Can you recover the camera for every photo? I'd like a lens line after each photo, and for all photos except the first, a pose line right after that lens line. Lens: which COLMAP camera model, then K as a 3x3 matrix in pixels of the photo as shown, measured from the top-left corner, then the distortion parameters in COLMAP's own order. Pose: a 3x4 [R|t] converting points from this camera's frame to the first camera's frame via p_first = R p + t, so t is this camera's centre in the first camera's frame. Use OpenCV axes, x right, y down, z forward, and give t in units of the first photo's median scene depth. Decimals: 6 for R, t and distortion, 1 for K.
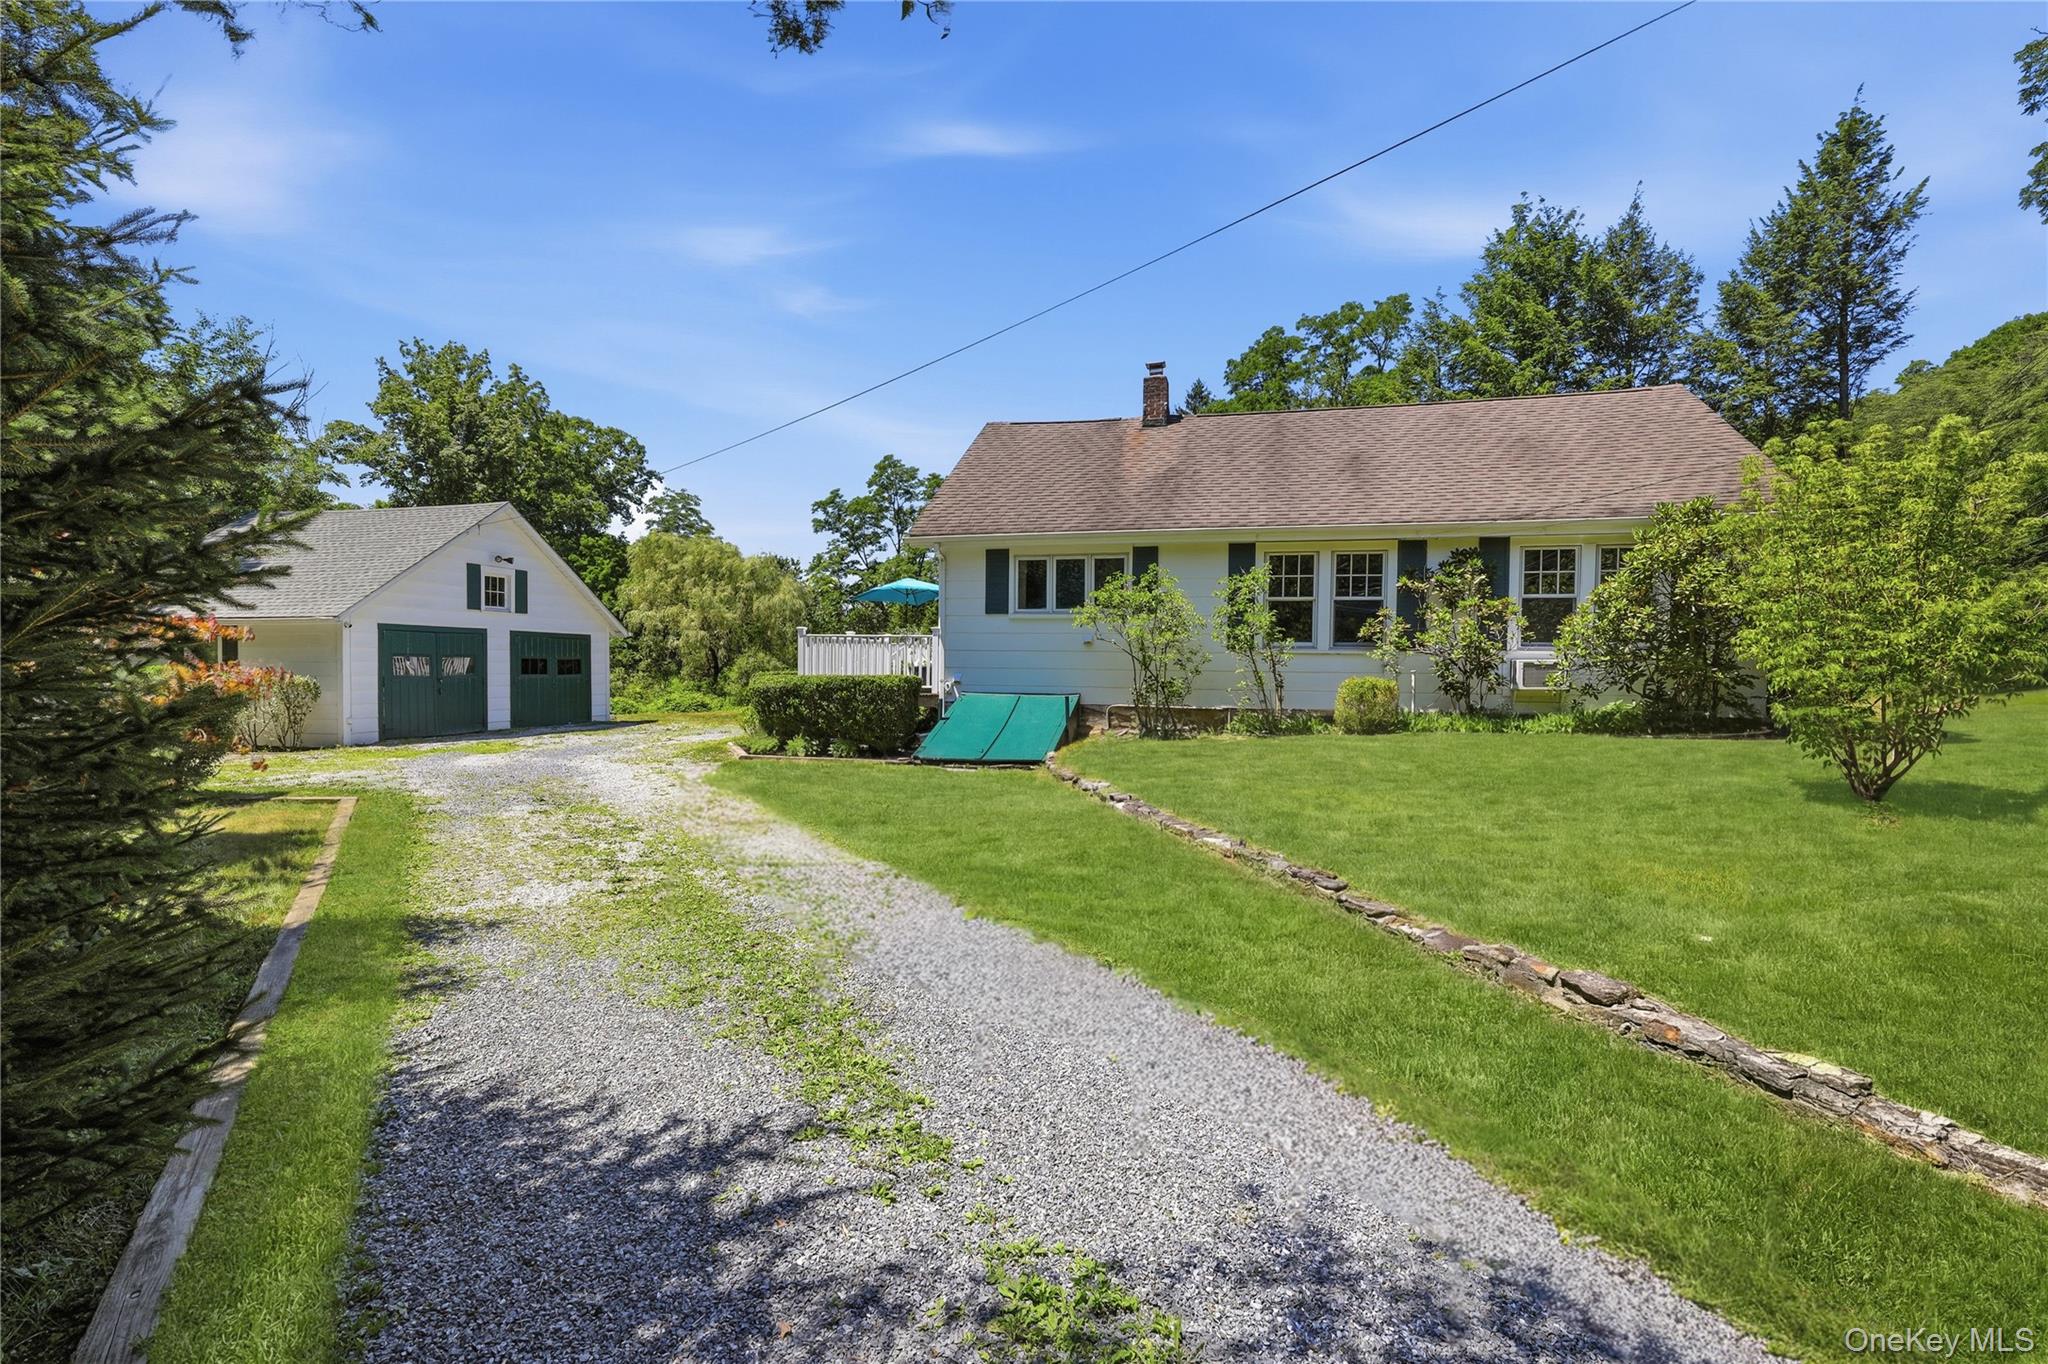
lens RADIAL K [[938.4, 0, 1060.2], [0, 938.4, 738.5], [0, 0, 1]] dist [0.007928, -0.000397]
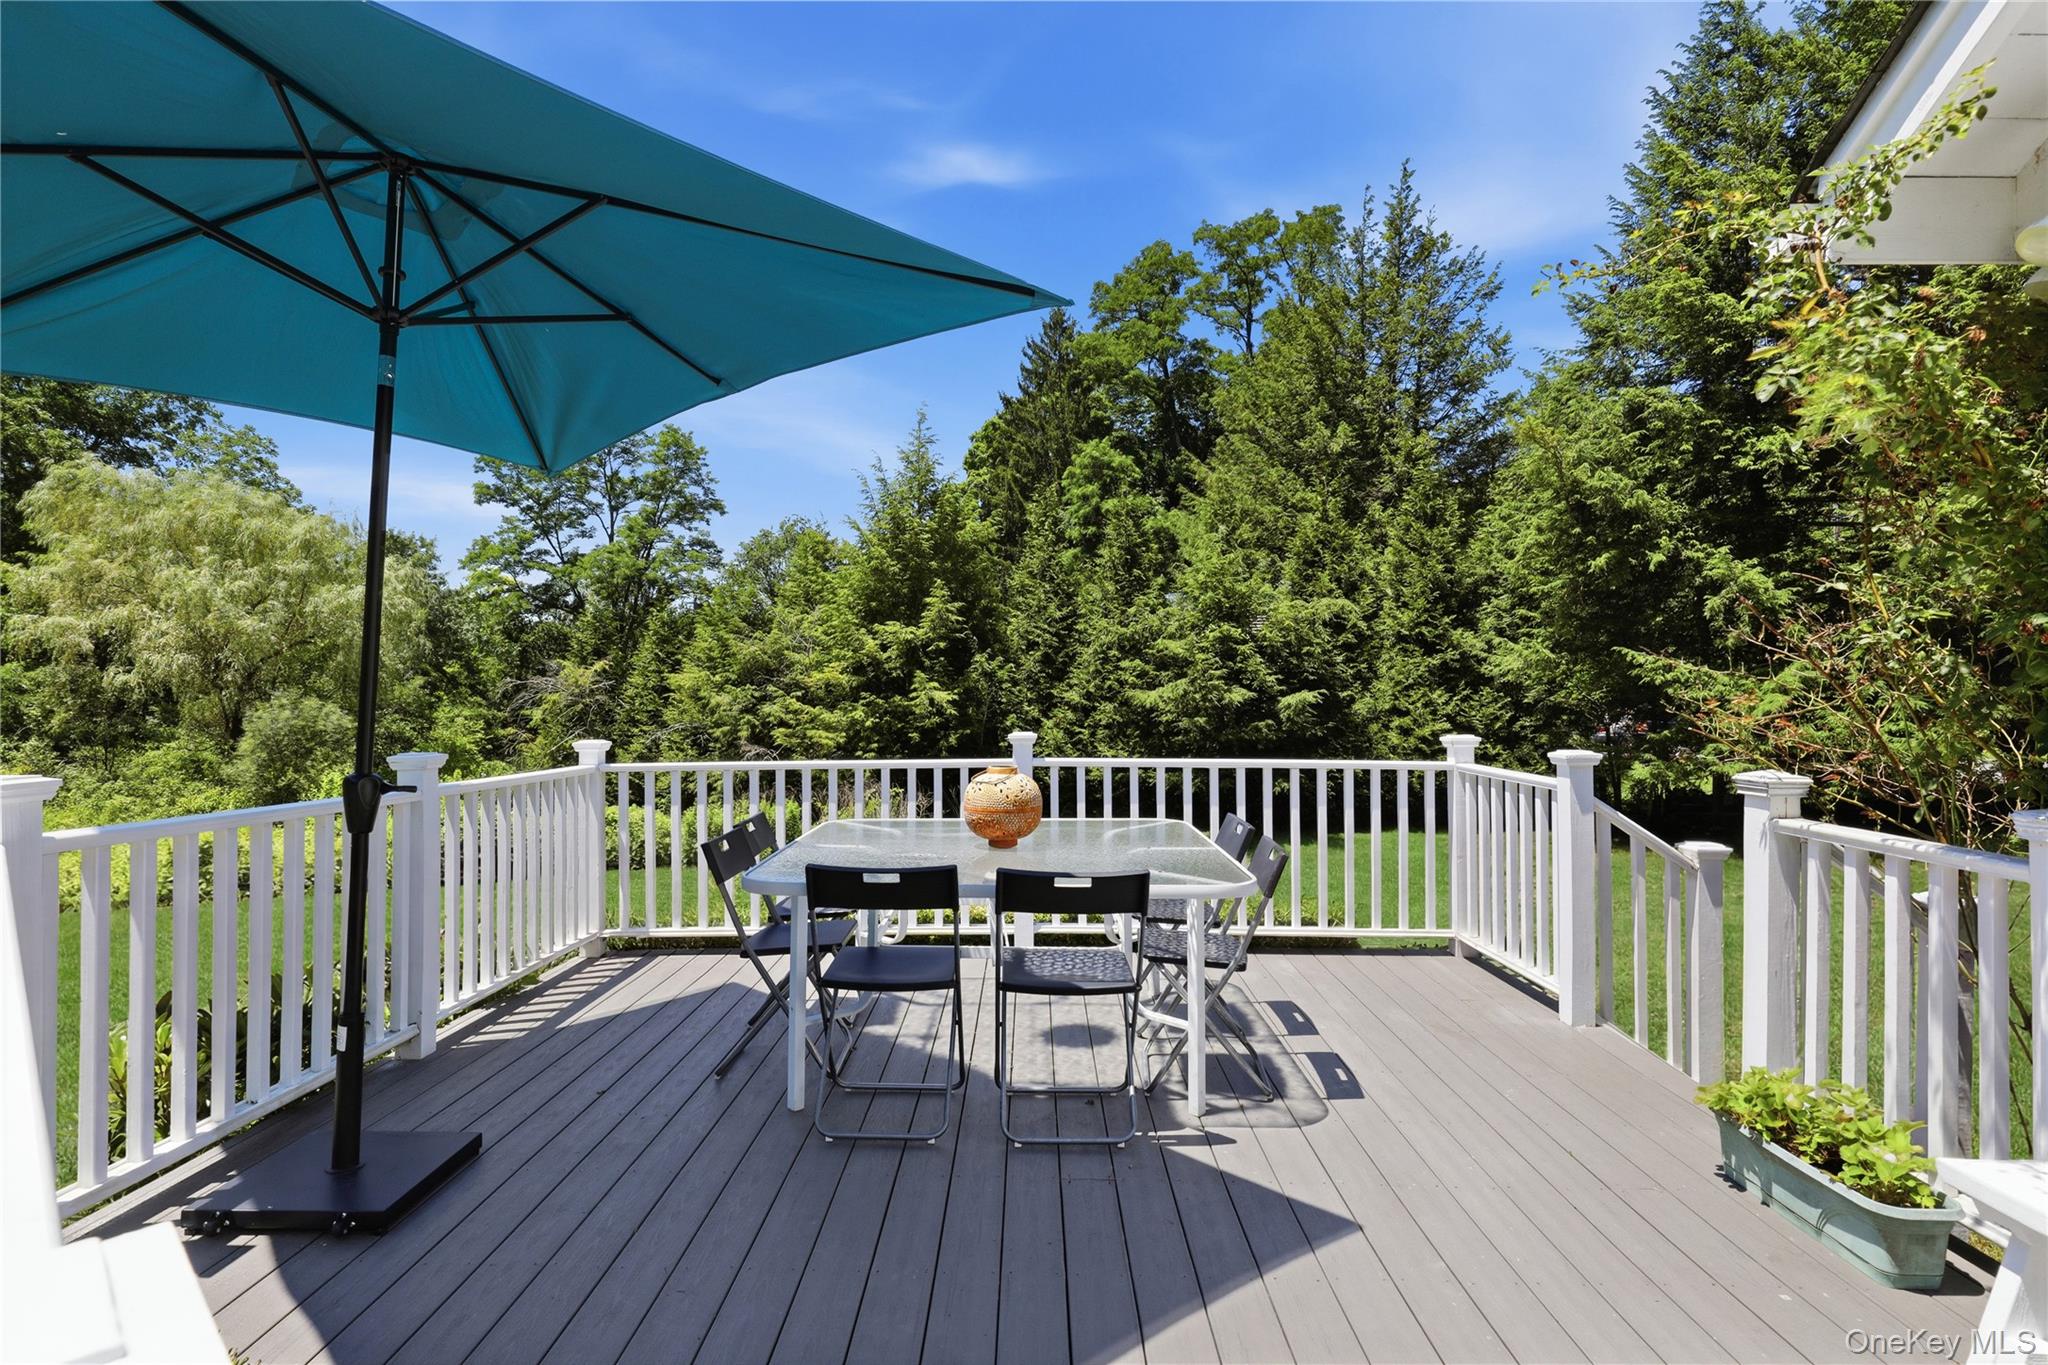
lens RADIAL K [[1056.8, 0, 1029.1], [0, 1056.8, 684.9], [0, 0, 1]] dist [-0.018171, 0.001607]
pose [[0.980114, -0.004139, 0.198392, -0.033642], [0.021051, 0.996310, -0.083210, -0.028297], [-0.197315, 0.085731, 0.976584, 0.243883]]
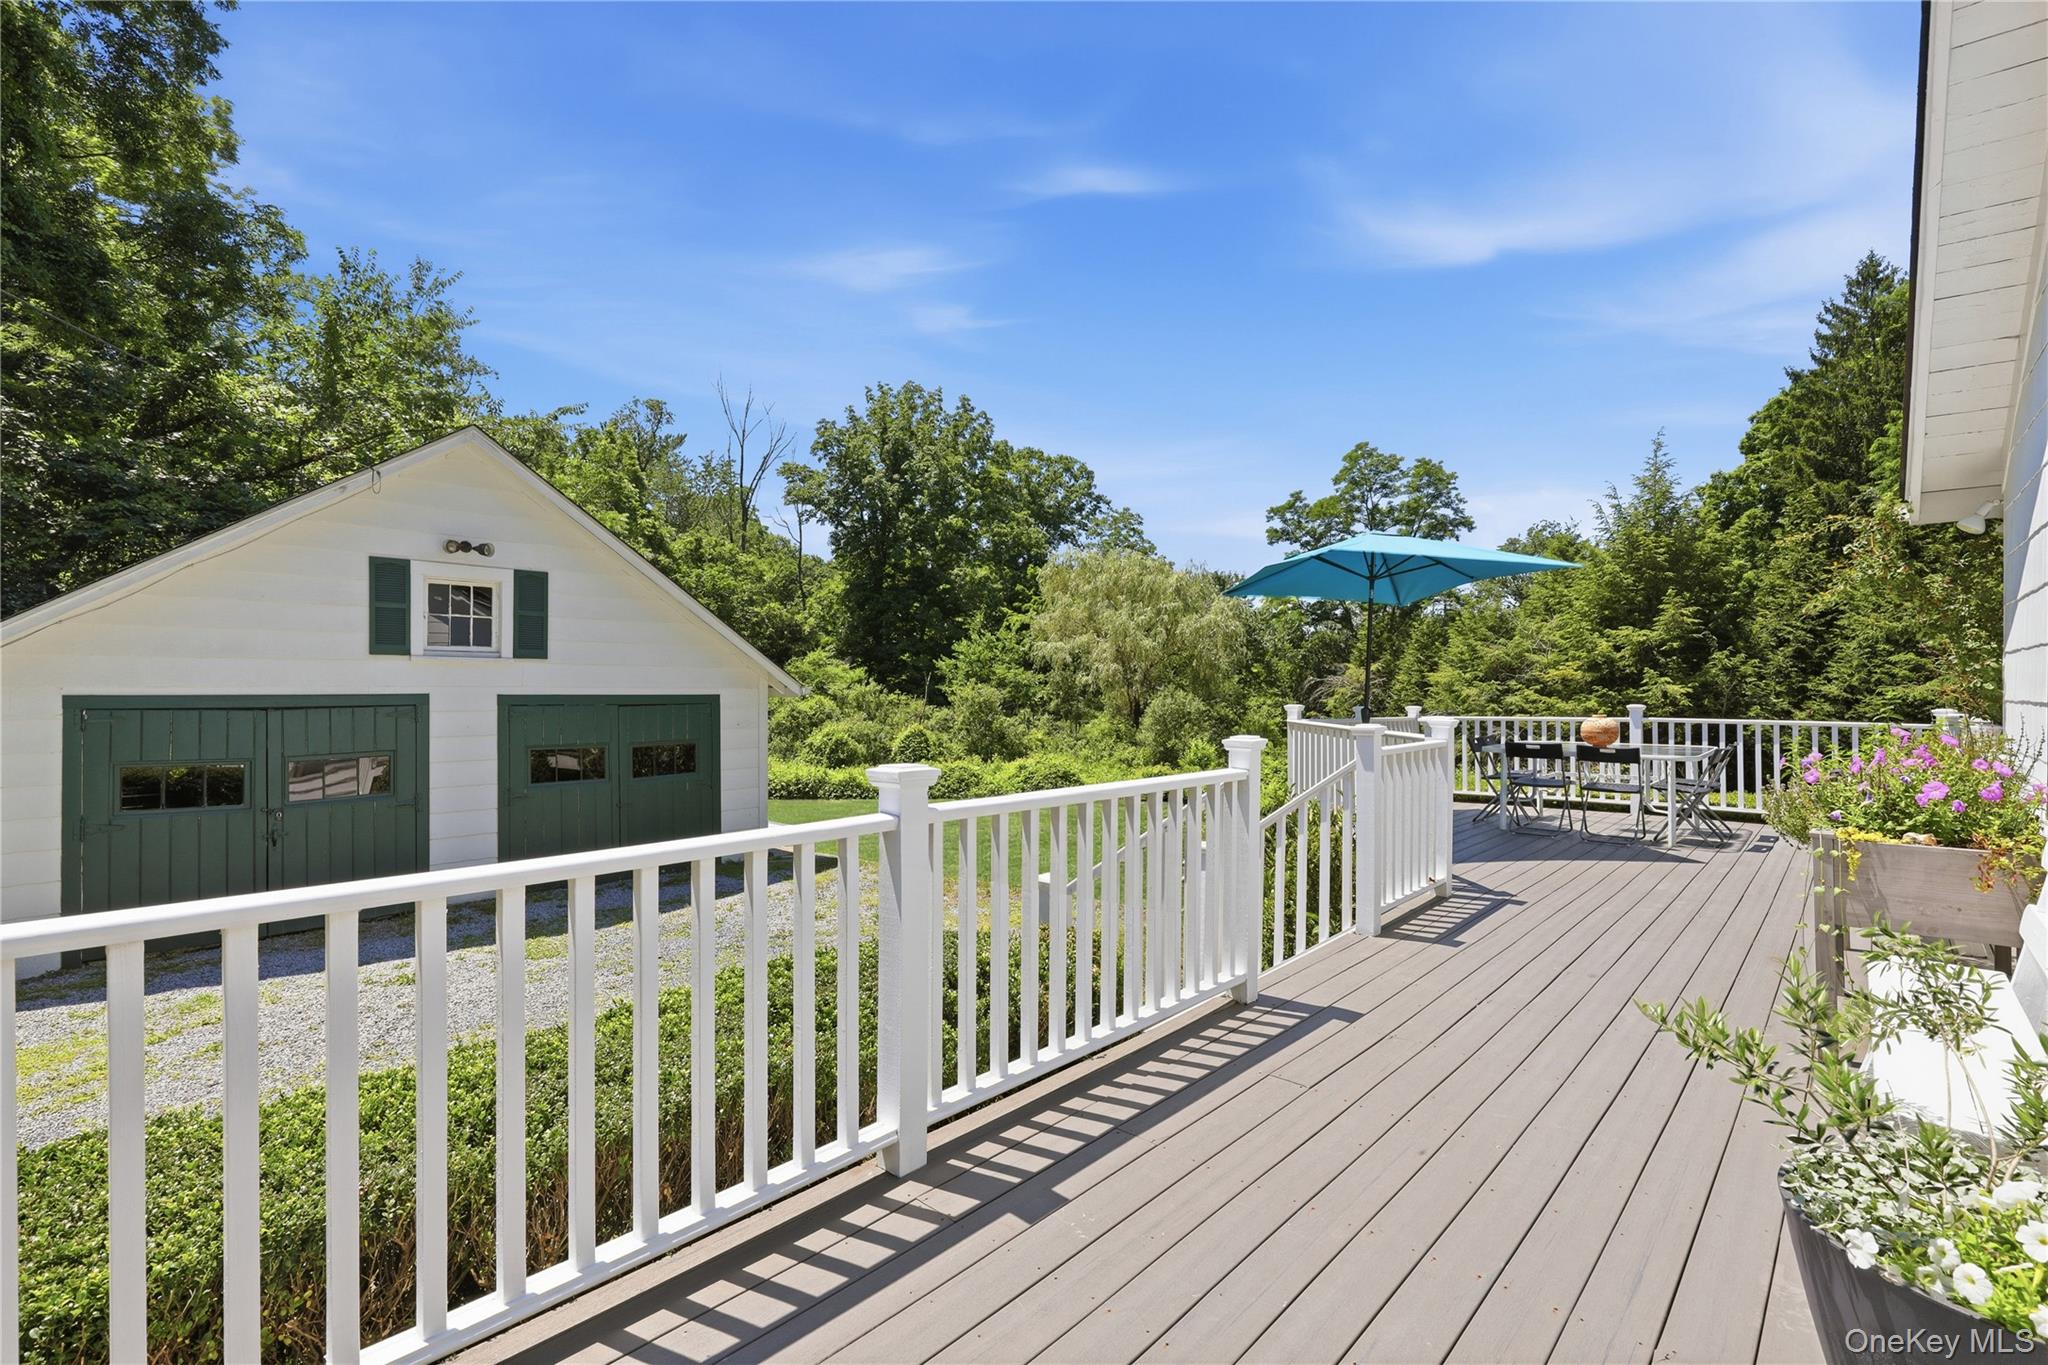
lens RADIAL K [[938.4, 0, 1020.5], [0, 938.4, 692.3], [0, 0, 1]] dist [0.007928, -0.000397]
pose [[0.863063, -0.004225, -0.505079, -0.028367], [-0.033953, 0.997218, -0.066359, -0.022344], [0.503954, 0.074420, 0.860519, 0.174653]]
